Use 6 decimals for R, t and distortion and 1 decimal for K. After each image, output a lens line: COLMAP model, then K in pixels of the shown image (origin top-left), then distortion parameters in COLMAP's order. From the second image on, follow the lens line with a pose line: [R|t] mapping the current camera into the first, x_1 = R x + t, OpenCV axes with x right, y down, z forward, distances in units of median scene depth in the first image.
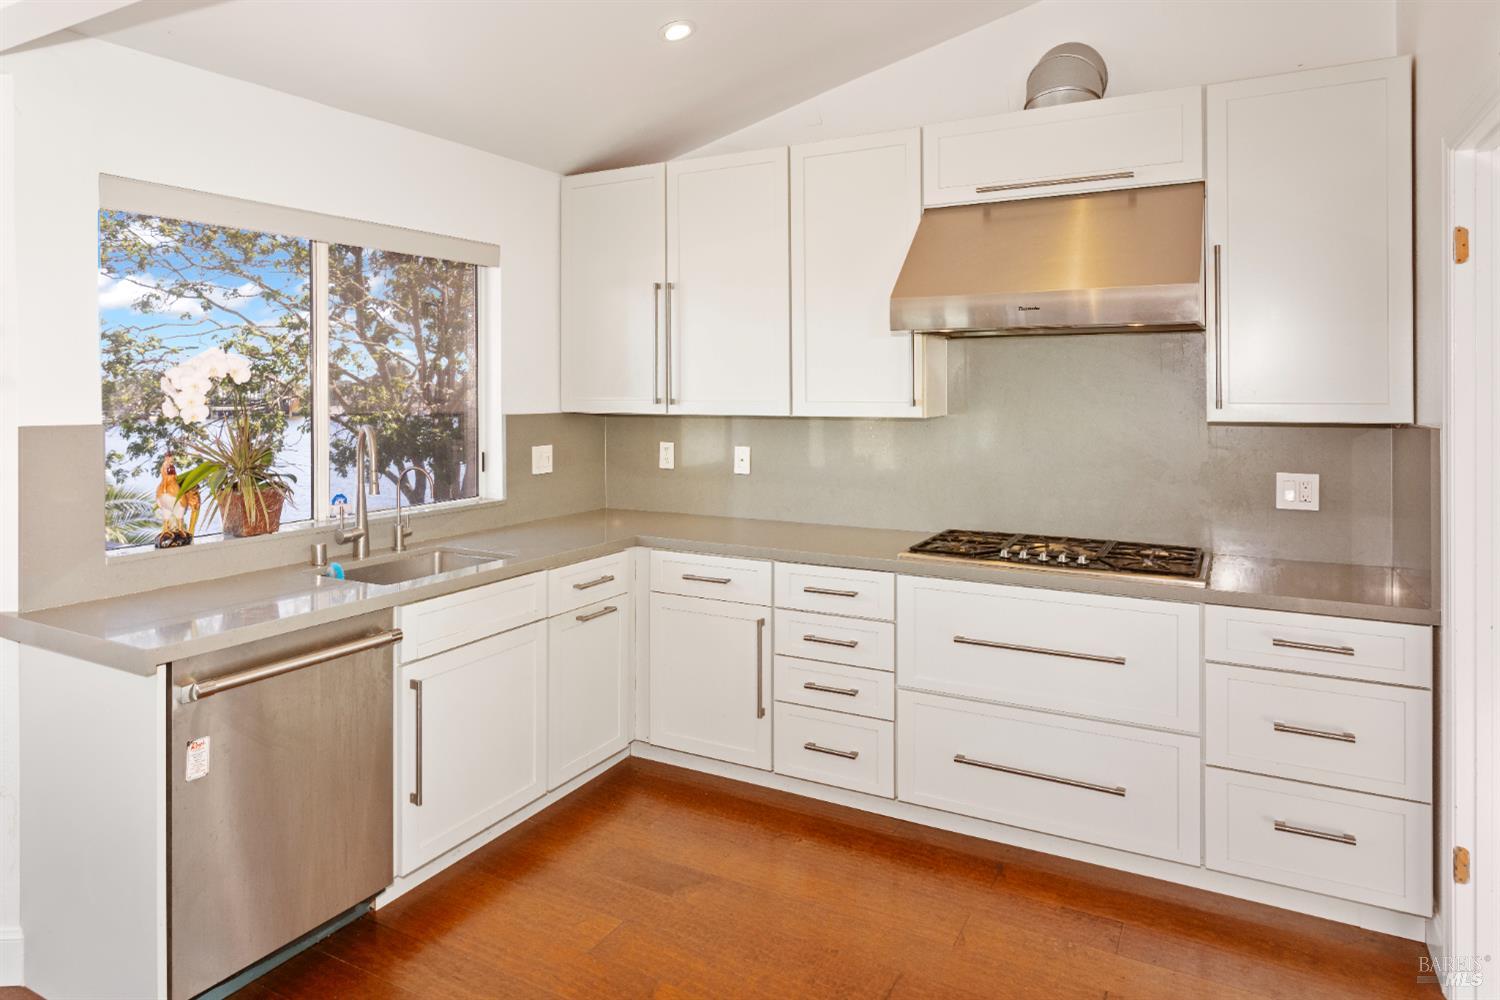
lens RADIAL K [[901.5, 0, 746.7], [0, 901.5, 507.6], [0, 0, 1]] dist [0.004221, -0.001212]
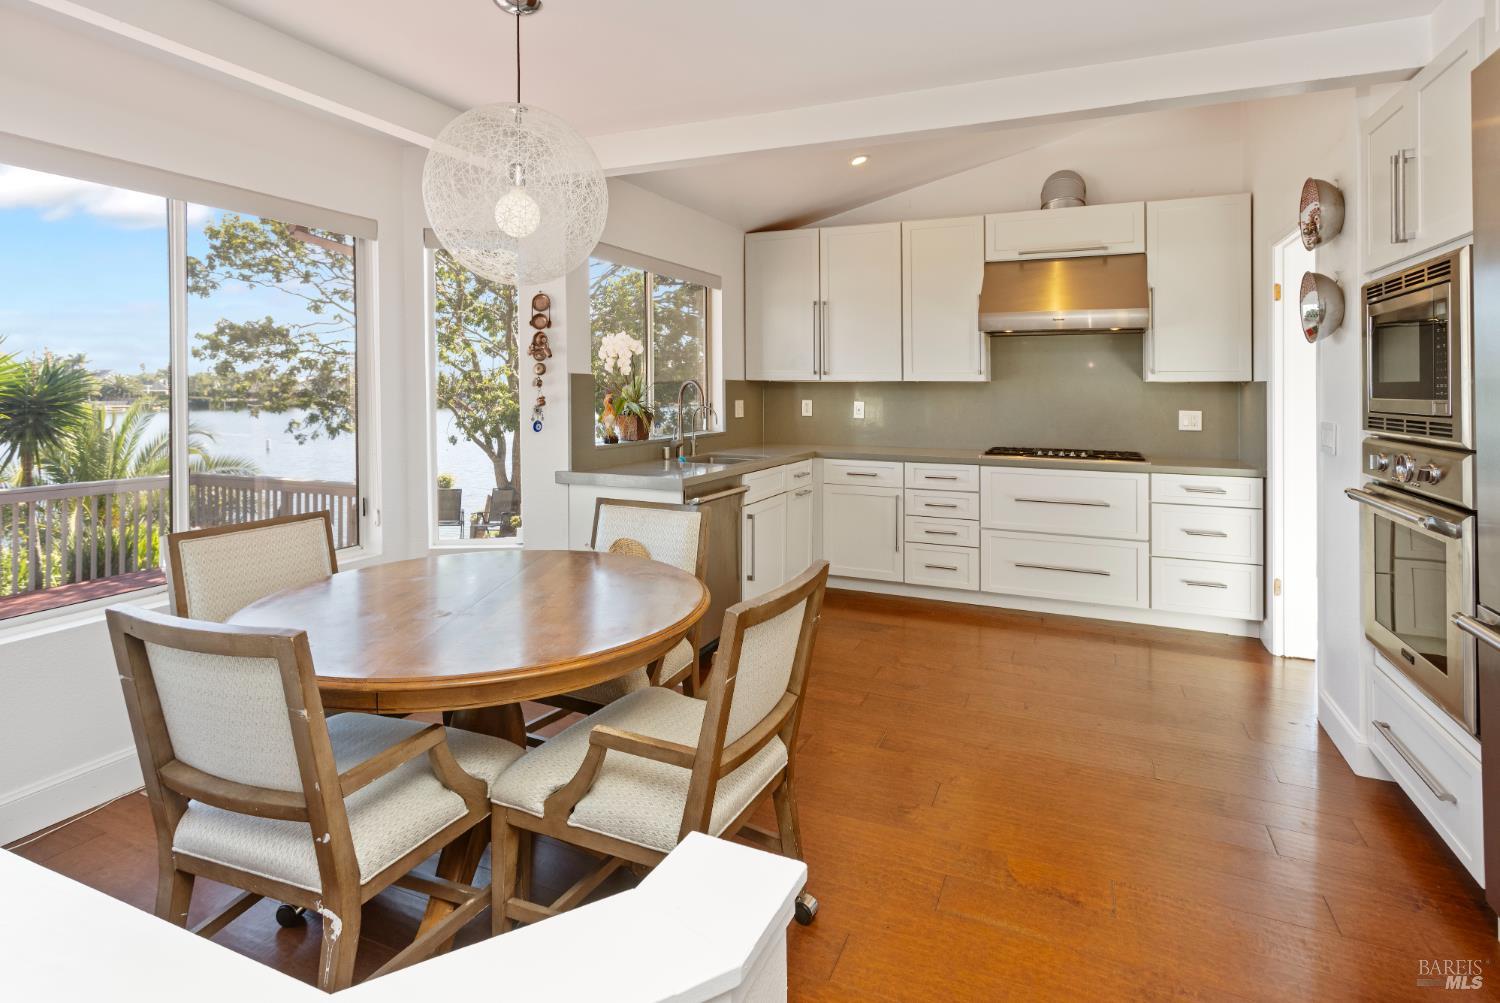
lens RADIAL K [[759.9, 0, 754.1], [0, 759.9, 491.7], [0, 0, 1]] dist [0.005232, 0.000098]
pose [[0.995427, -0.005743, 0.095355, -0.400514], [0.005226, 0.999970, 0.005670, 0.106418], [-0.095385, -0.005146, 0.995427, -0.440341]]
